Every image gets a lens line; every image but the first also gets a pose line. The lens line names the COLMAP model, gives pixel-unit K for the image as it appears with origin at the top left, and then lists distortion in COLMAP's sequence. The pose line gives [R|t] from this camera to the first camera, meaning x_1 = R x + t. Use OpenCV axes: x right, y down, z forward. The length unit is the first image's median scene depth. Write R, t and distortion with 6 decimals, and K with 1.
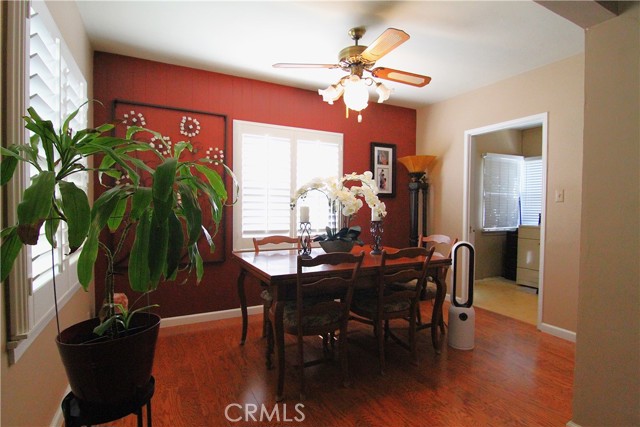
lens RADIAL K [[322.9, 0, 326.1], [0, 322.9, 215.9], [0, 0, 1]] dist [-0.009452, -0.010898]
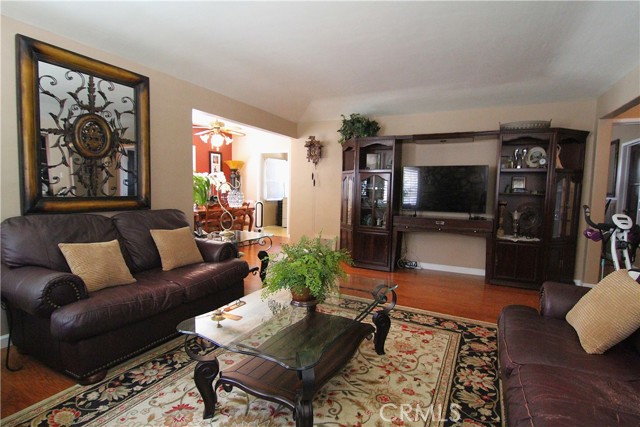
lens RADIAL K [[322.9, 0, 318.8], [0, 322.9, 215.1], [0, 0, 1]] dist [-0.009452, -0.010898]
pose [[0.816069, -0.039768, 0.576585, -0.509480], [0.004737, 0.998057, 0.062133, 0.028310], [-0.577935, -0.047974, 0.814671, -1.041479]]
